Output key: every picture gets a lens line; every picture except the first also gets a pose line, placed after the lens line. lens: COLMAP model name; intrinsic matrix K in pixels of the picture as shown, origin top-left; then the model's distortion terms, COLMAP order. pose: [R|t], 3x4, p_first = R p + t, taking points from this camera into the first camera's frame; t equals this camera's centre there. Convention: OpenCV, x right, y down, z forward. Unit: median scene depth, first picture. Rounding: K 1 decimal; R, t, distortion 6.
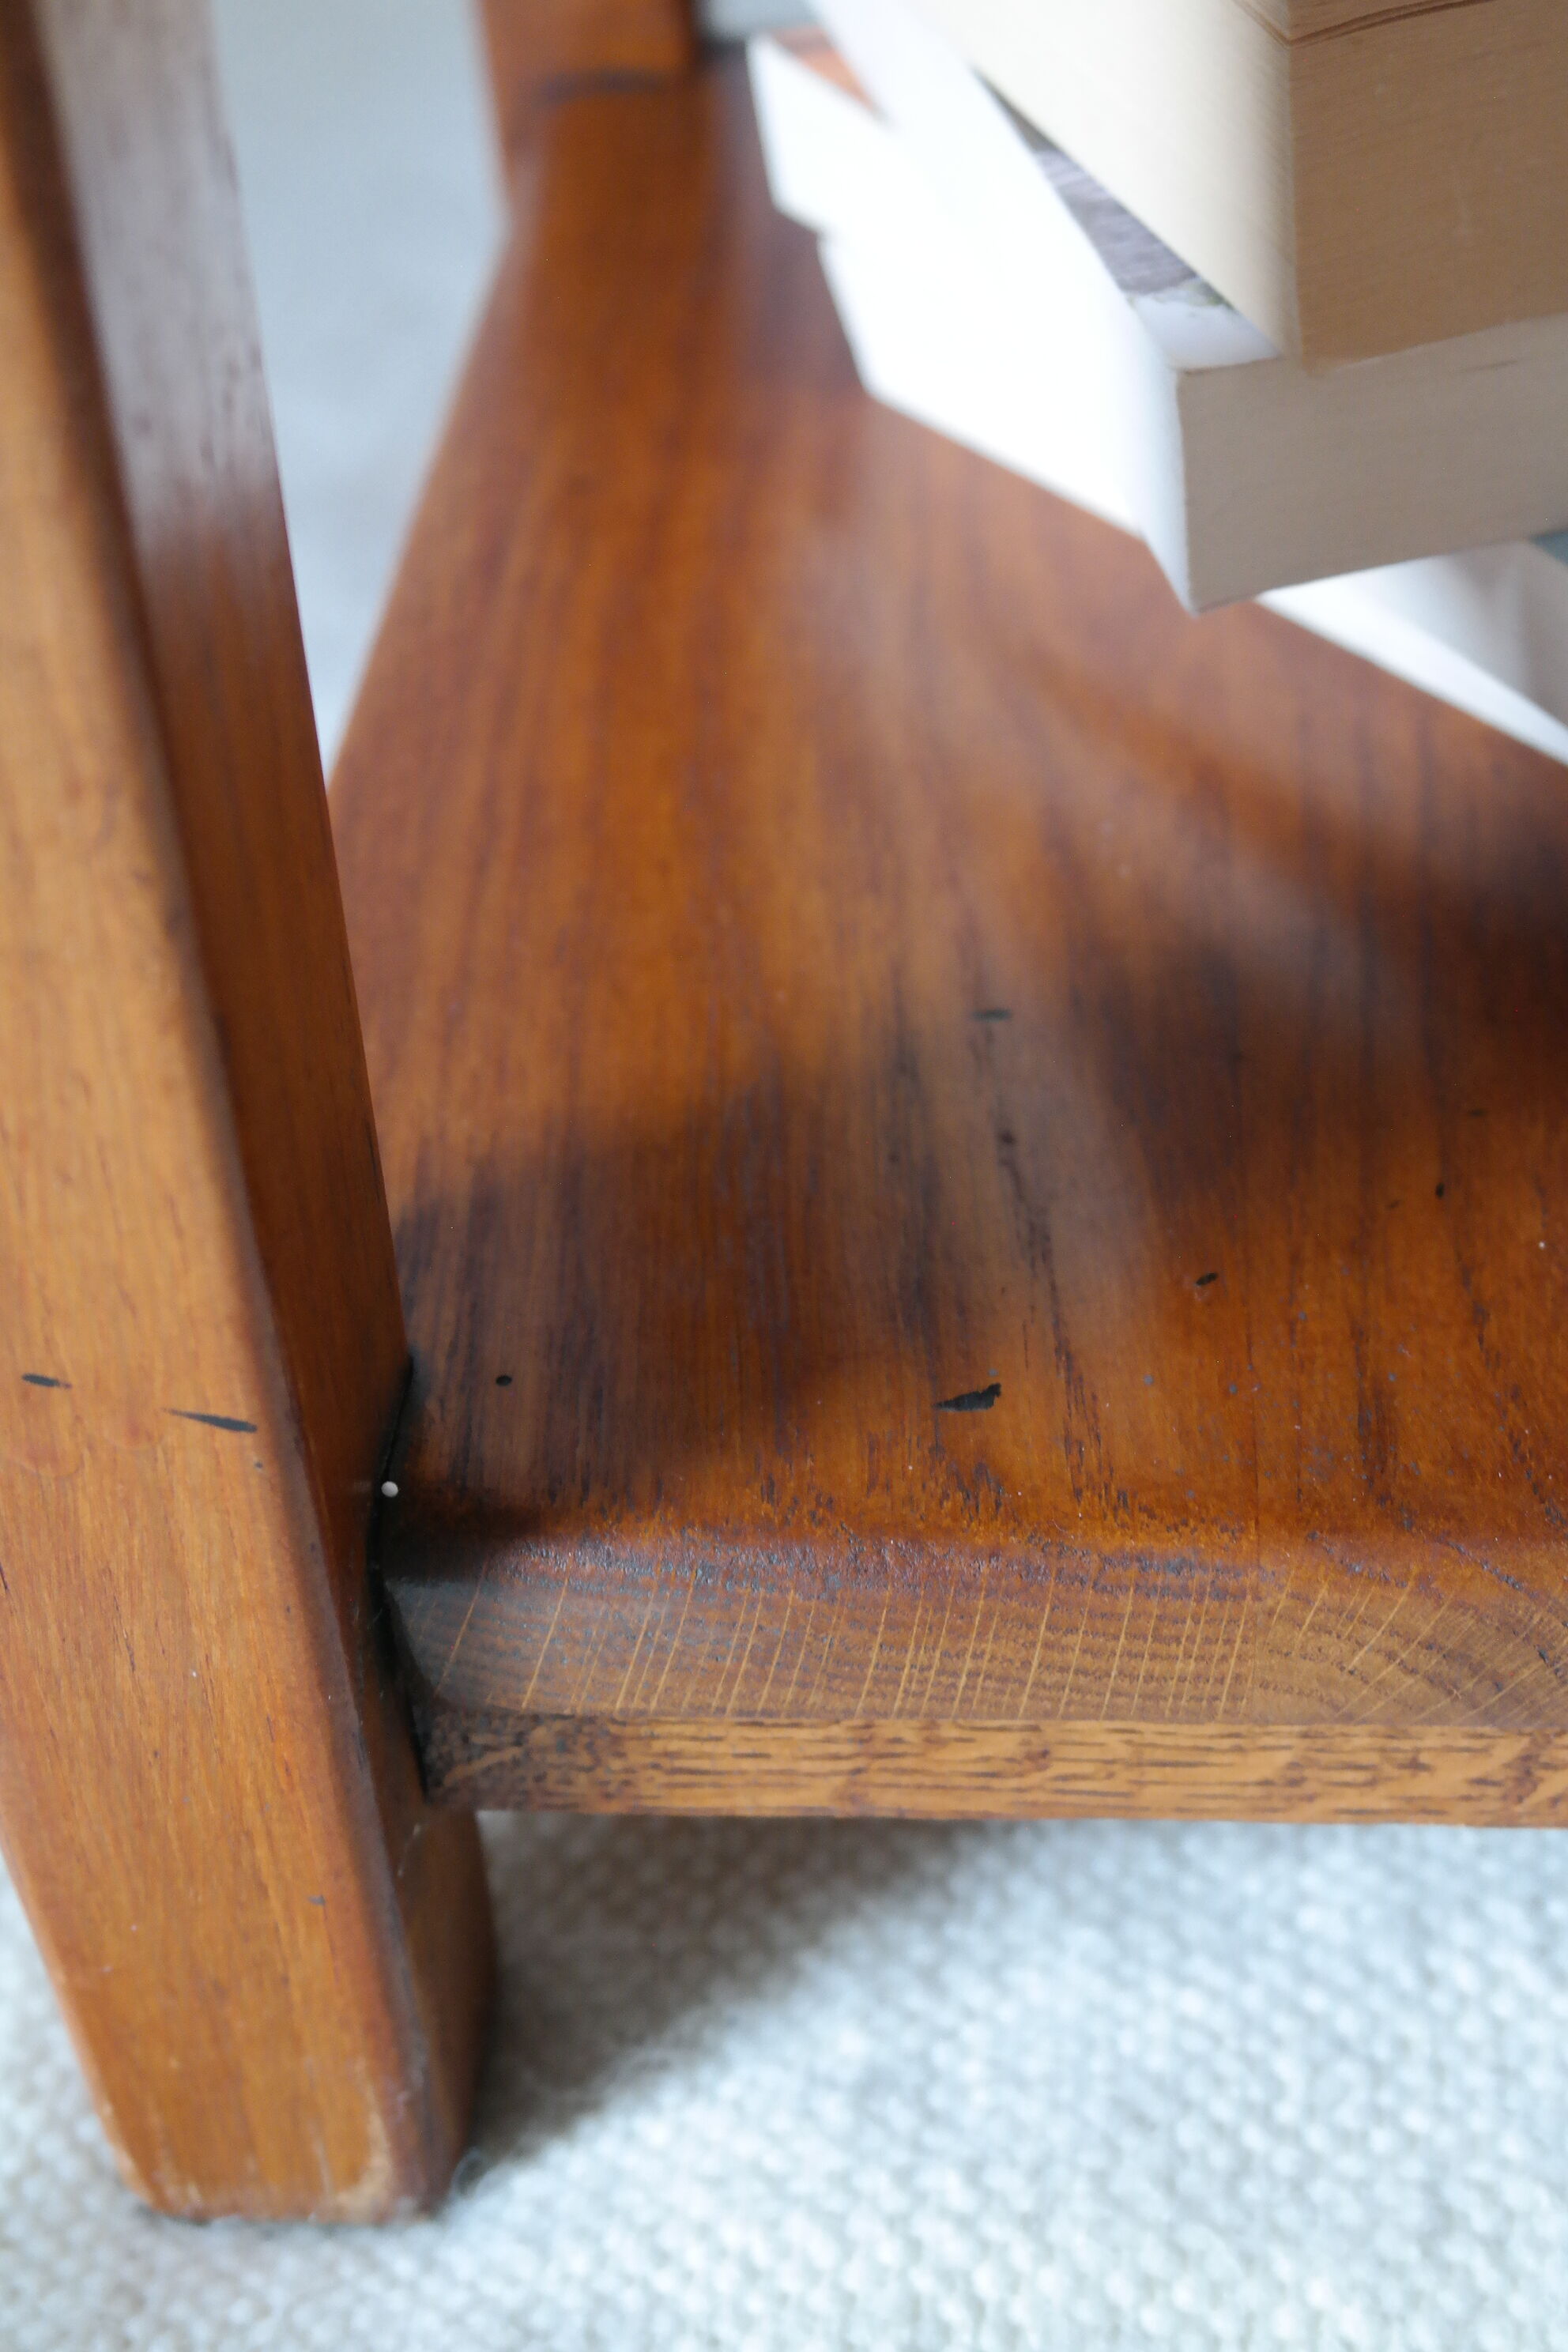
lens RADIAL K [[3435.7, 0, 788.0], [0, 3435.7, 1263.9], [0, 0, 1]] dist [-0.020839, 0.008651]
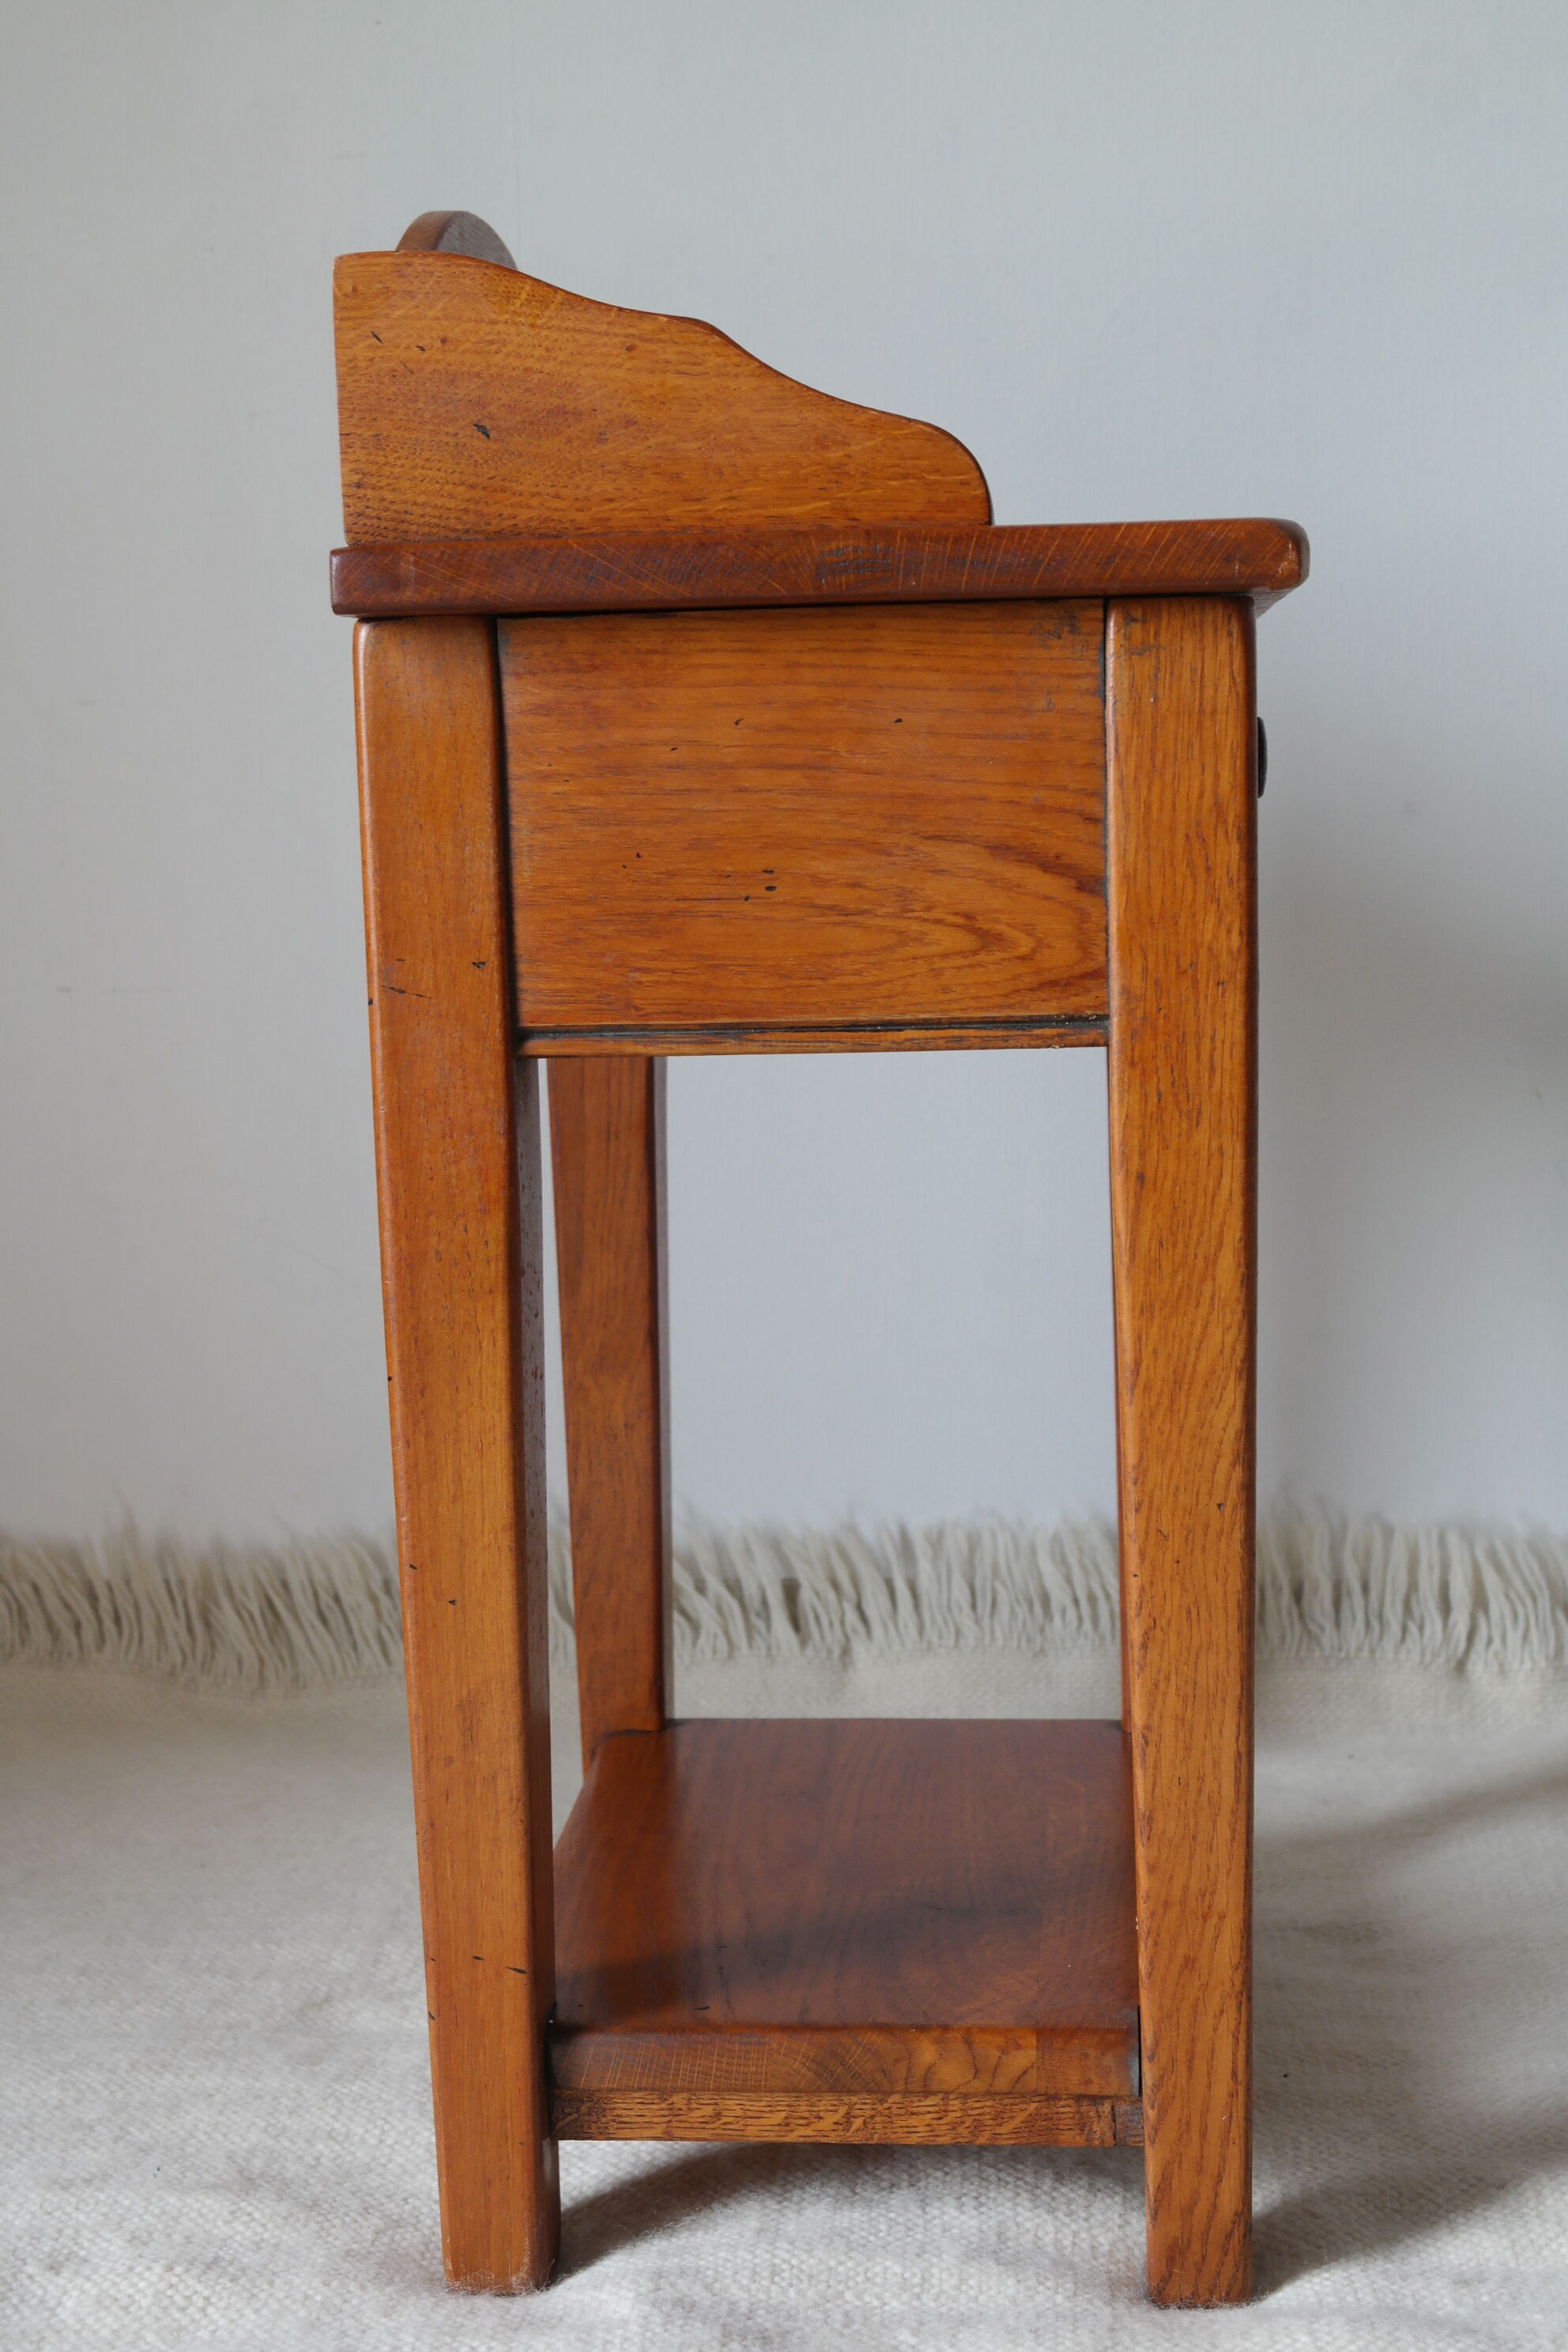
lens RADIAL K [[3293.5, 0, 845.8], [0, 3293.5, 1123.7], [0, 0, 1]] dist [0.034228, -0.168651]
pose [[0.999504, 0.030744, 0.006883, 0.151367], [-0.022149, 0.841057, -0.540493, 1.148687], [-0.022406, 0.540073, 0.841320, -2.536799]]
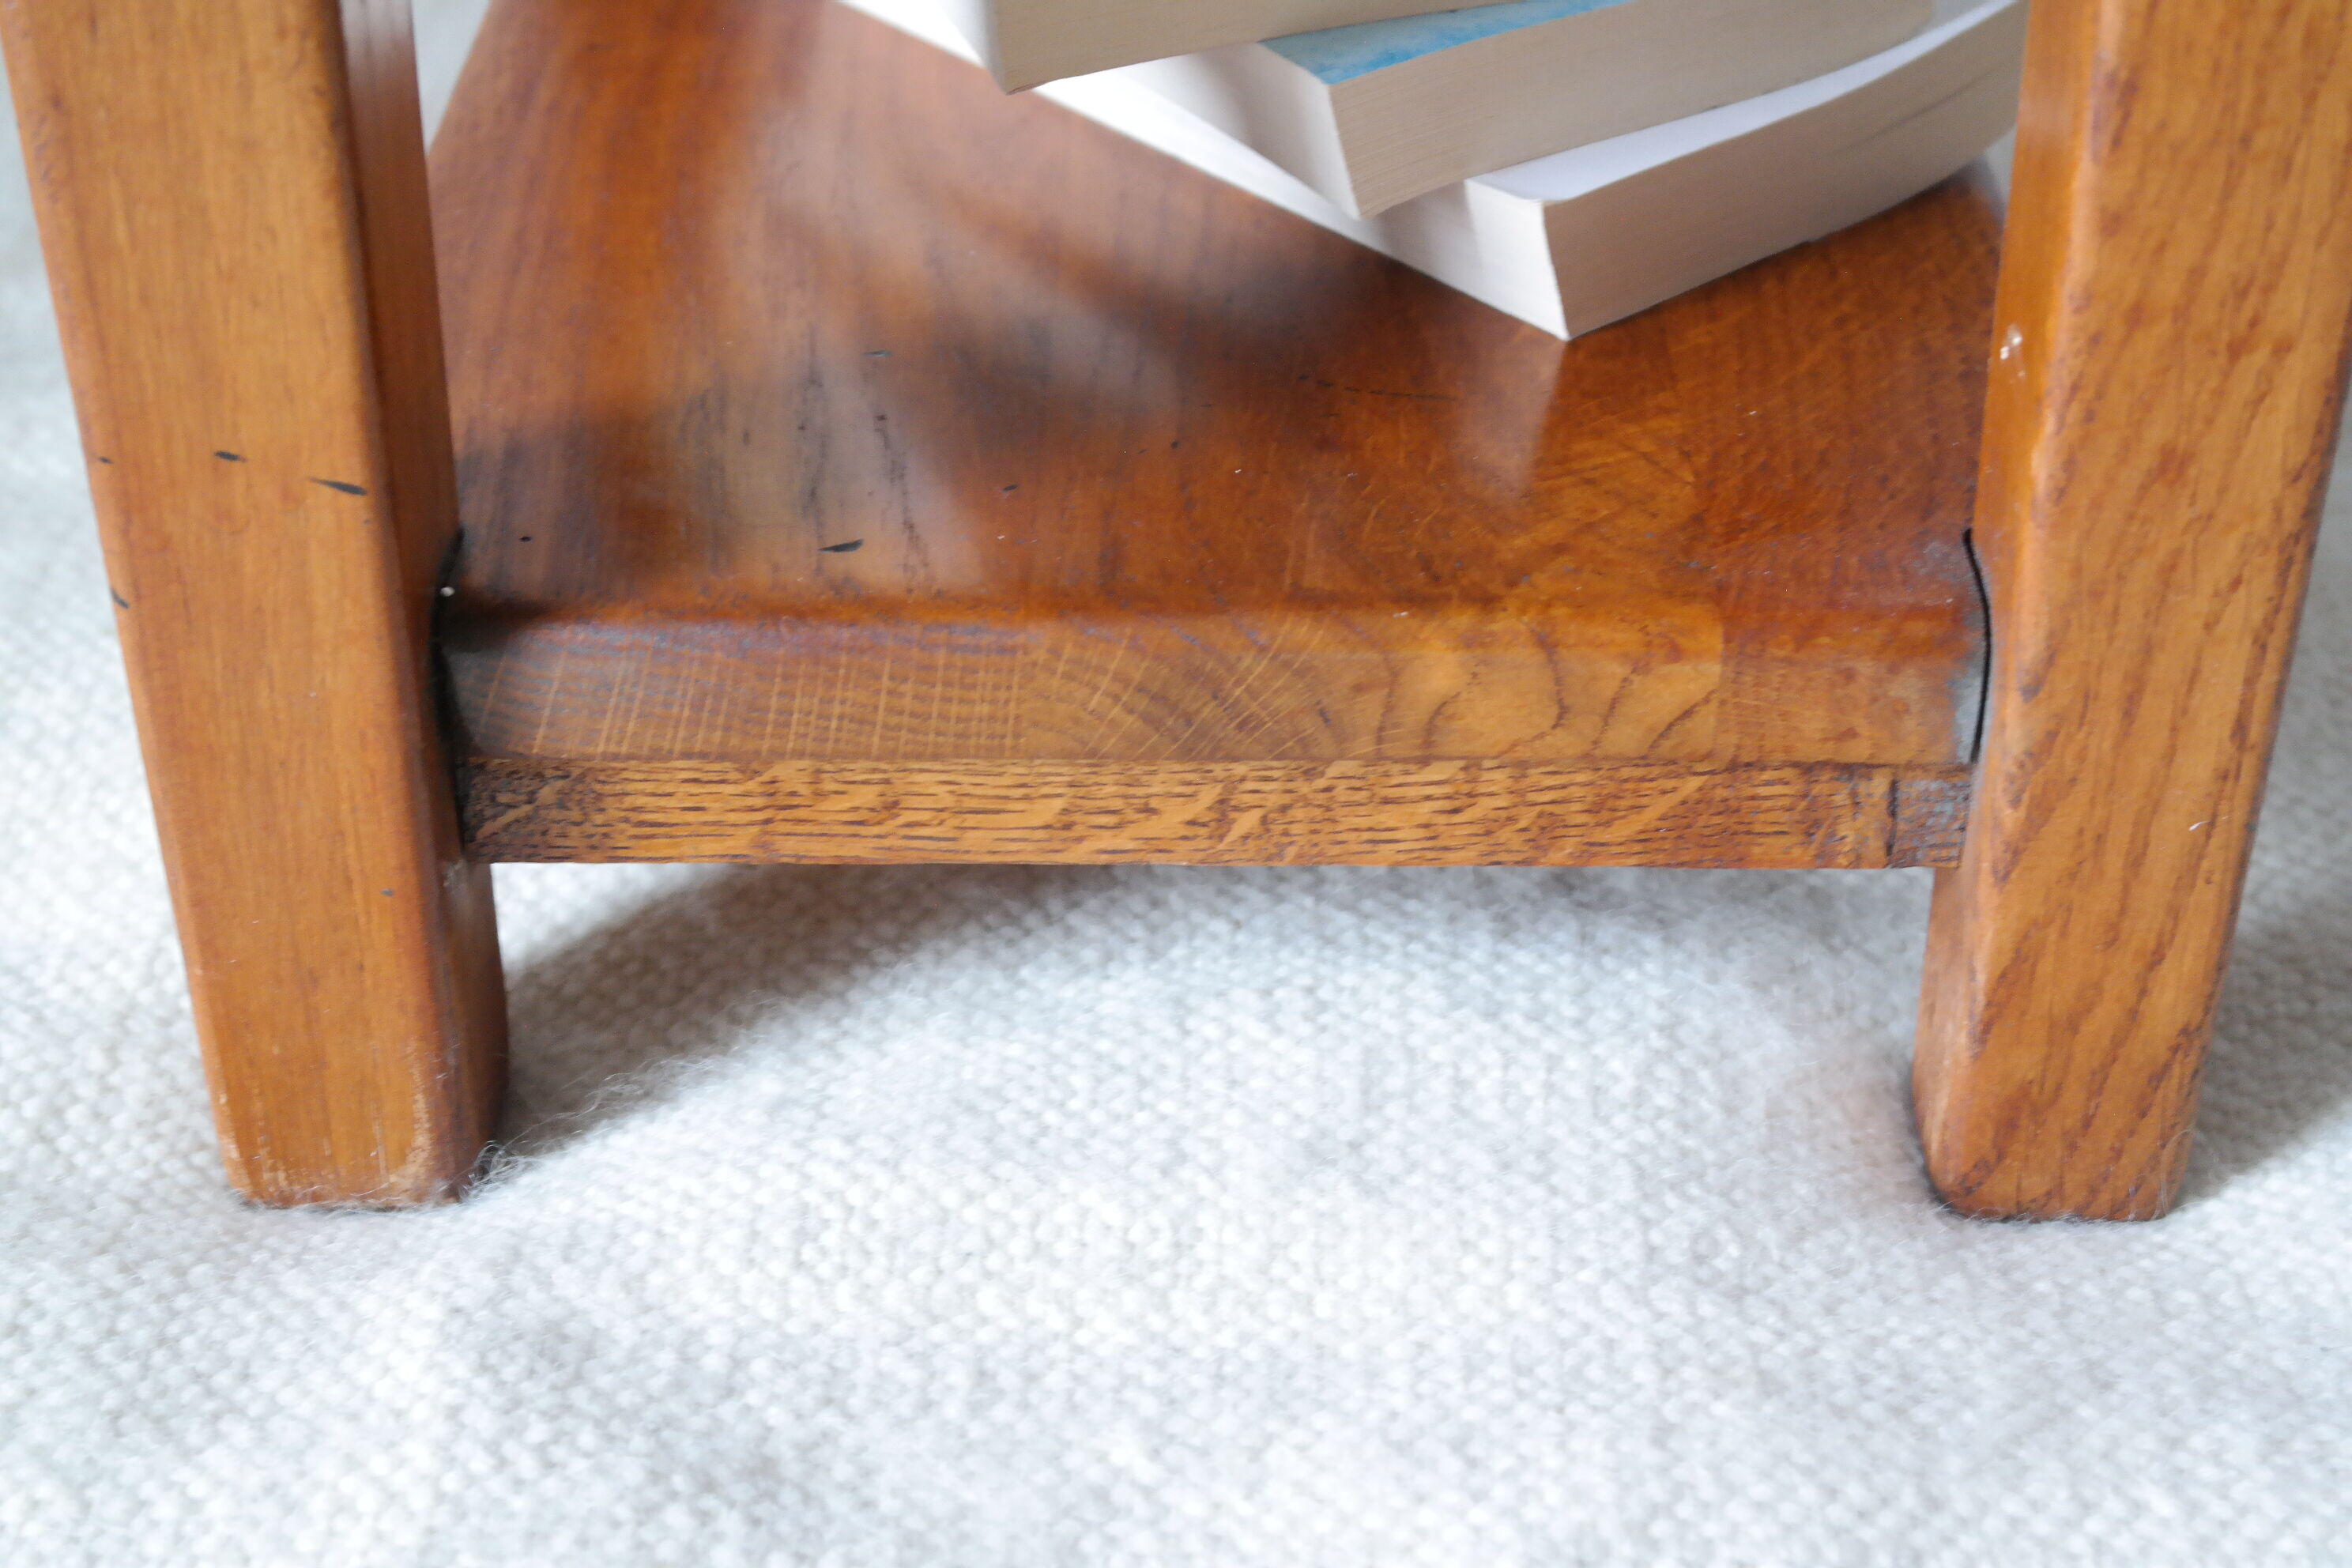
lens RADIAL K [[3980.9, 0, 1176.0], [0, 3980.9, 784.0], [0, 0, 1]] dist [-0.015539, 0.063658]
pose [[0.996460, 0.010723, 0.083383, 0.051791], [0.000113, 0.991660, -0.128878, 0.347215], [-0.084070, 0.128431, 0.988149, -0.668813]]
